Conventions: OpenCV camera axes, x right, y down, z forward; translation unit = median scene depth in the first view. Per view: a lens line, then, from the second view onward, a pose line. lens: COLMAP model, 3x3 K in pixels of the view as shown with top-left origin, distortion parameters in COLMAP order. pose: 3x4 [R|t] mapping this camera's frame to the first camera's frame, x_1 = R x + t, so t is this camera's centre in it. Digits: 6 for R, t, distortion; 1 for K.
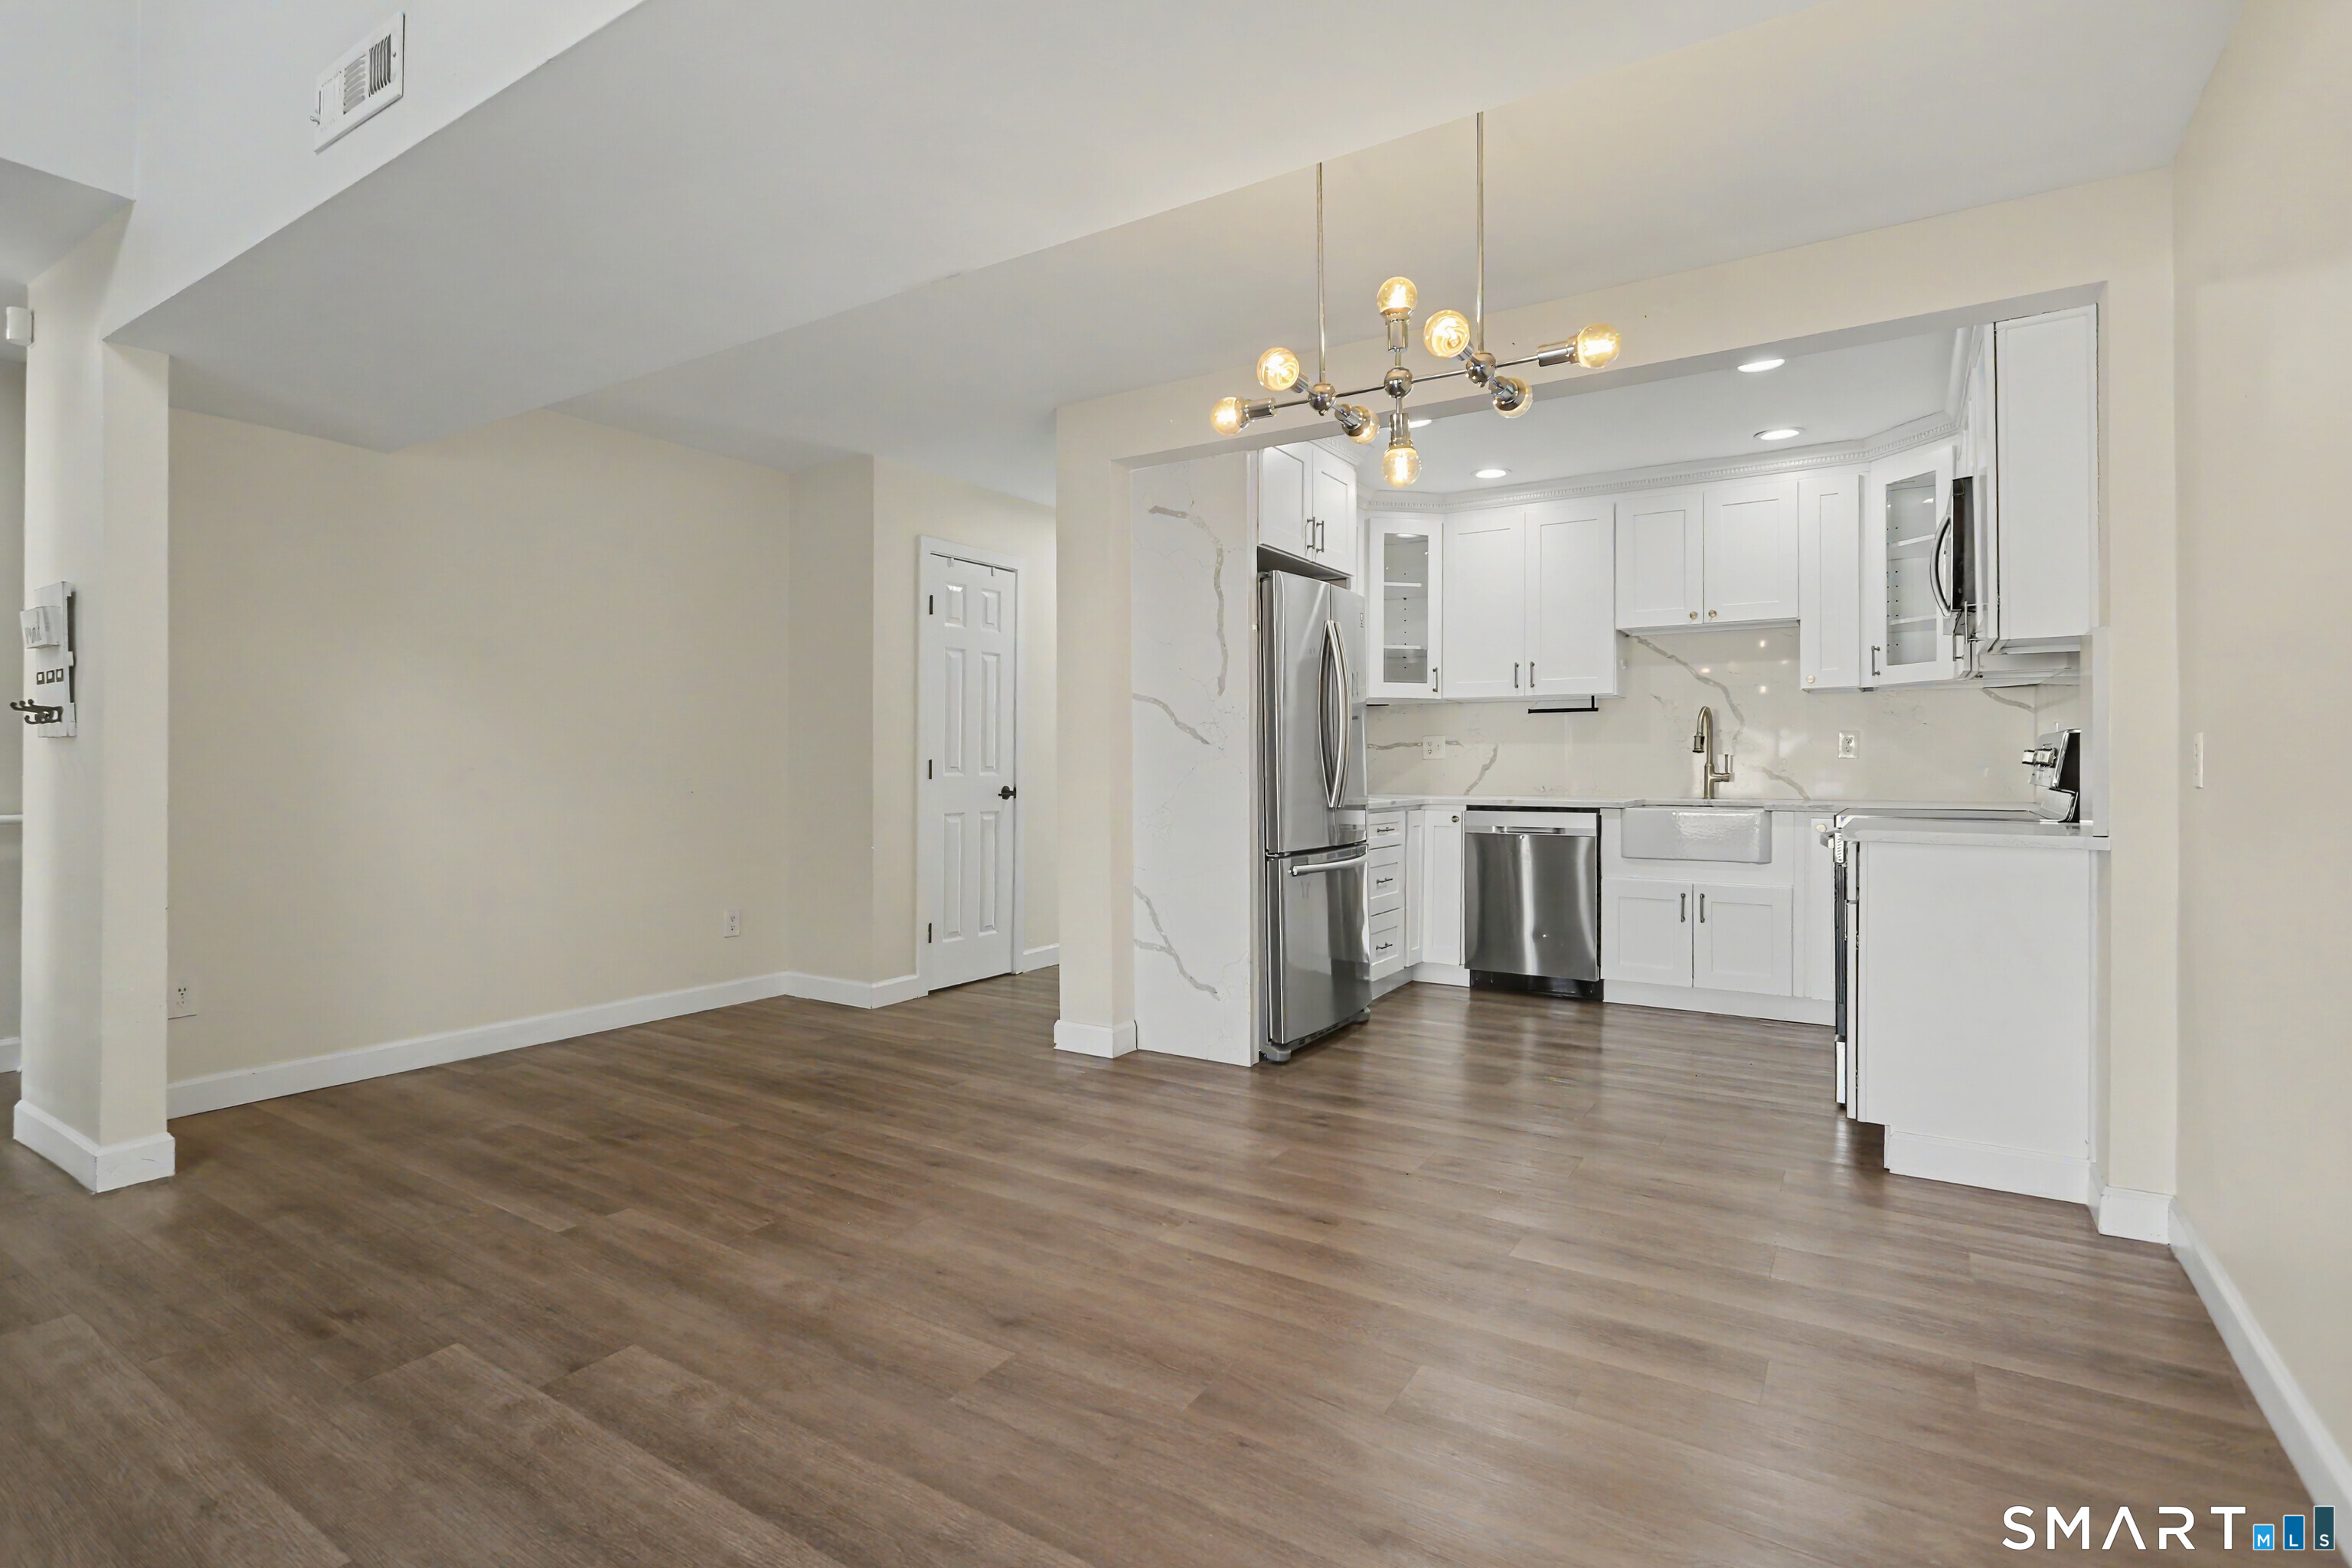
lens RADIAL K [[1128.4, 0, 1174.7], [0, 1128.4, 765.4], [0, 0, 1]] dist [-0.004964, 0.000736]
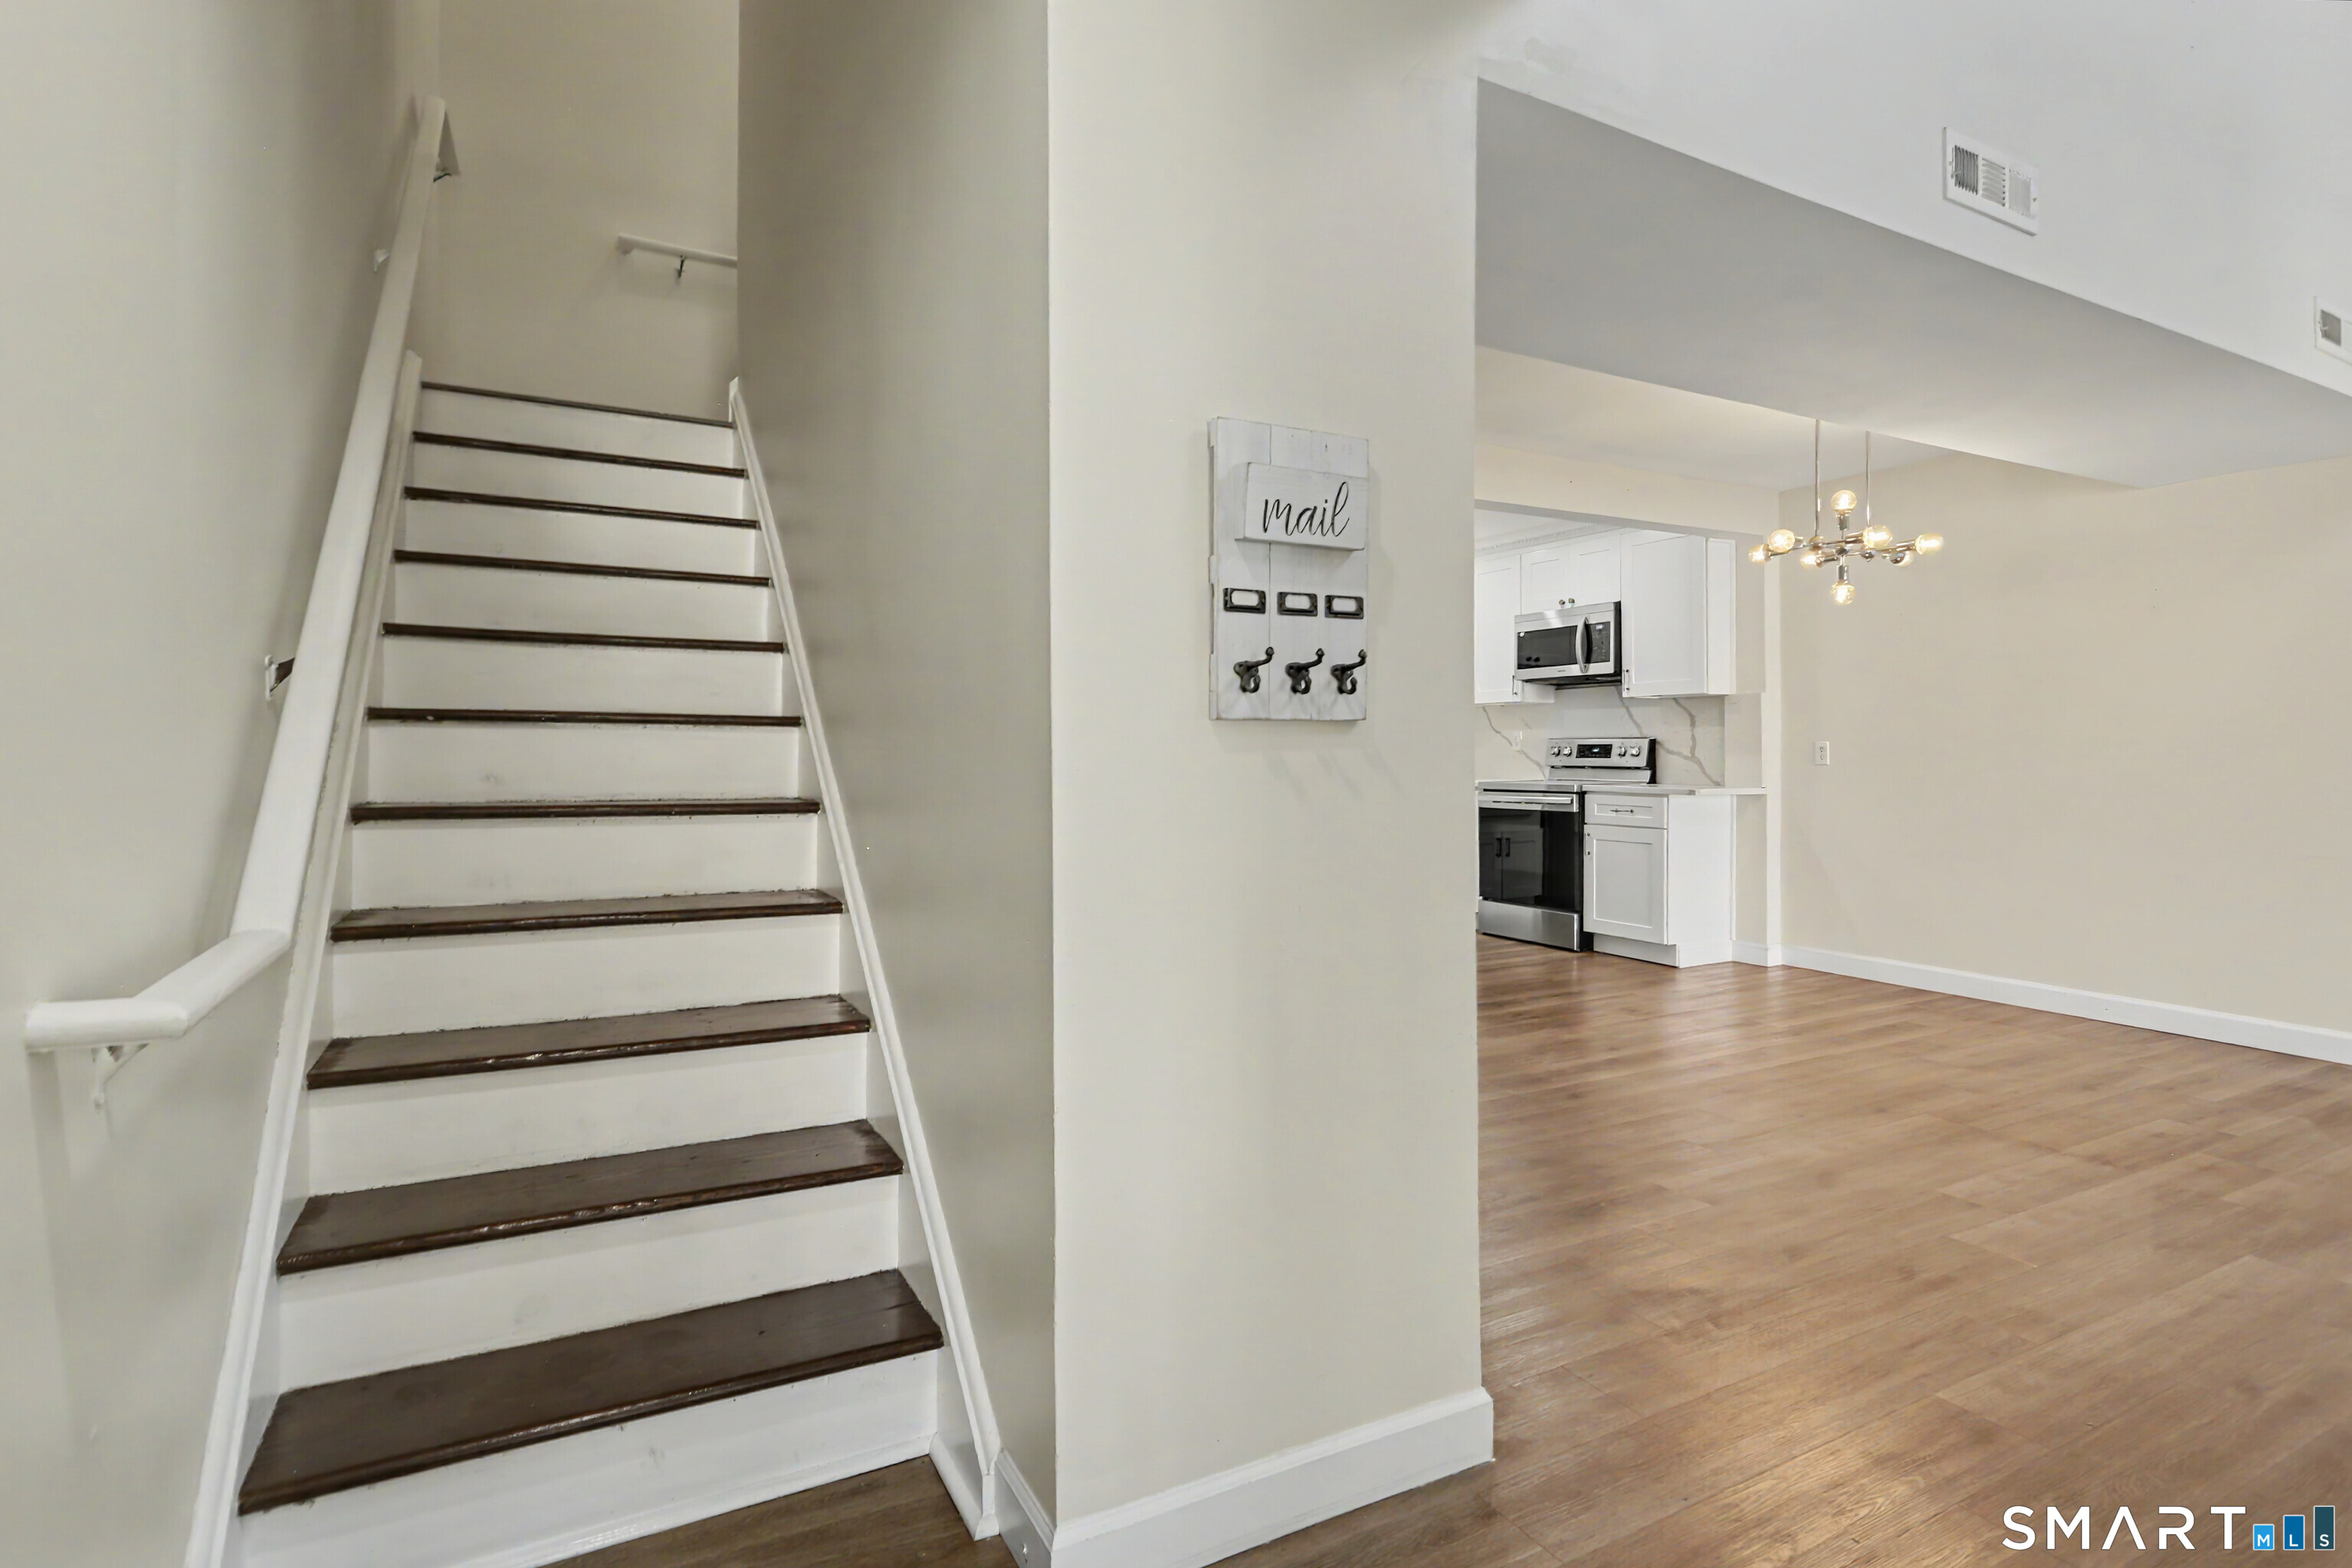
lens RADIAL K [[1154.9, 0, 1171.6], [0, 1154.9, 751.8], [0, 0, 1]] dist [-0.004716, 0.001560]
pose [[0.490312, -0.002018, 0.871545, -1.046999], [0.001363, 0.999998, 0.001548, -0.007914], [-0.871546, 0.000429, 0.490314, 0.548681]]
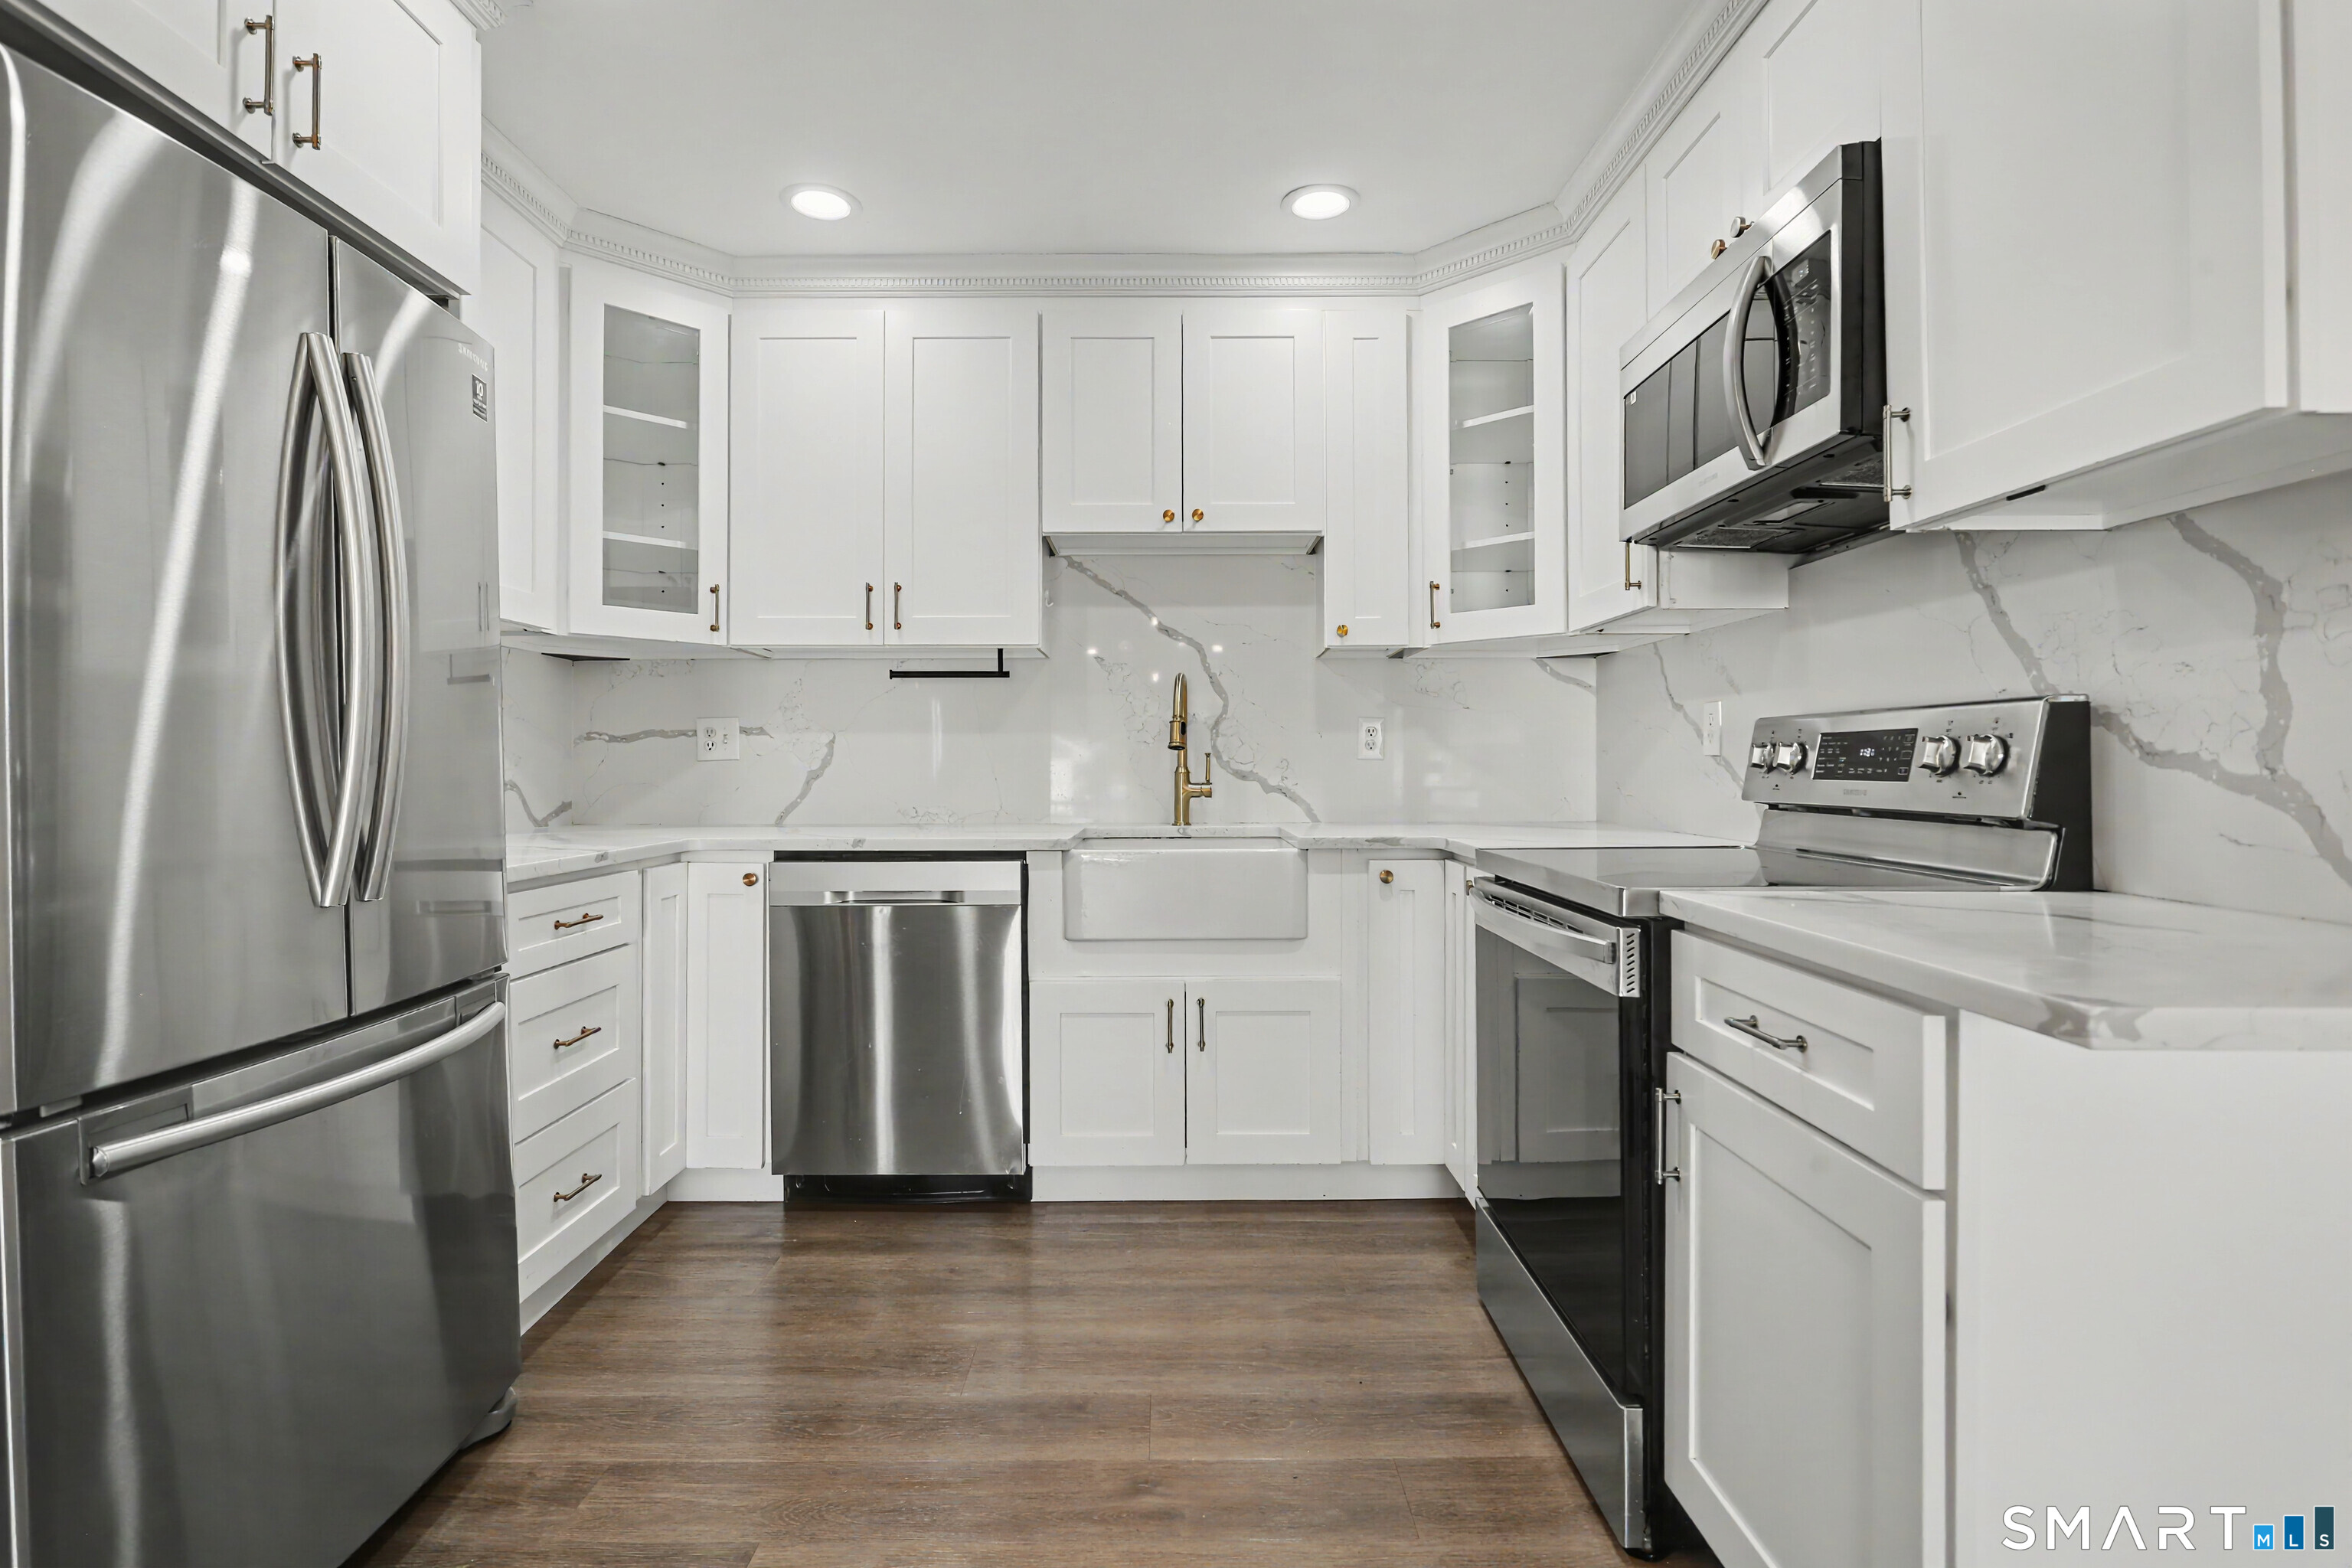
lens RADIAL K [[1122.2, 0, 1175.1], [0, 1122.2, 763.9], [0, 0, 1]] dist [-0.004872, 0.000894]
pose [[0.839352, -0.001652, 0.543586, 0.170722], [0.003681, 0.999990, -0.002646, -0.002298], [-0.543576, 0.004222, 0.839349, 0.600152]]
